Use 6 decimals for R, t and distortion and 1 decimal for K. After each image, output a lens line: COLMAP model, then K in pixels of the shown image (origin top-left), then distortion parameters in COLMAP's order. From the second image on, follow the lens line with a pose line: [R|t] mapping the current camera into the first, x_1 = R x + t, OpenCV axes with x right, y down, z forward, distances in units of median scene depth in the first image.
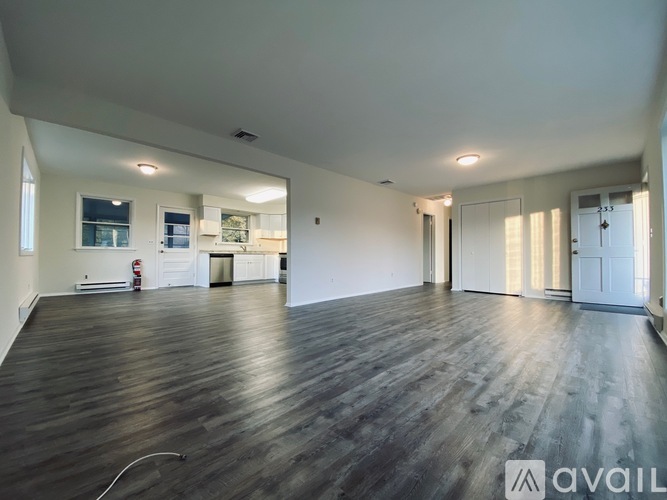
lens RADIAL K [[271.9, 0, 333.5], [0, 271.9, 250.0], [0, 0, 1]] dist [-0.001347, -0.000458]
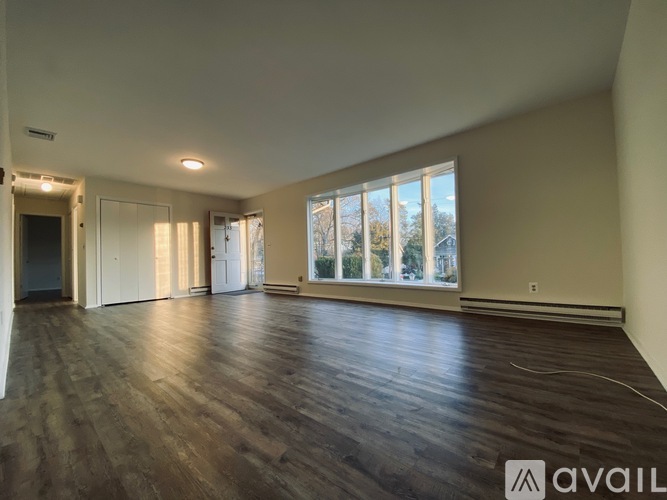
lens RADIAL K [[271.9, 0, 333.5], [0, 271.9, 250.0], [0, 0, 1]] dist [-0.001347, -0.000458]
pose [[-0.073810, 0.031218, 0.996784, -0.454567], [0.012472, 0.999461, -0.030378, 0.021086], [-0.997194, 0.010189, -0.074160, 0.465932]]
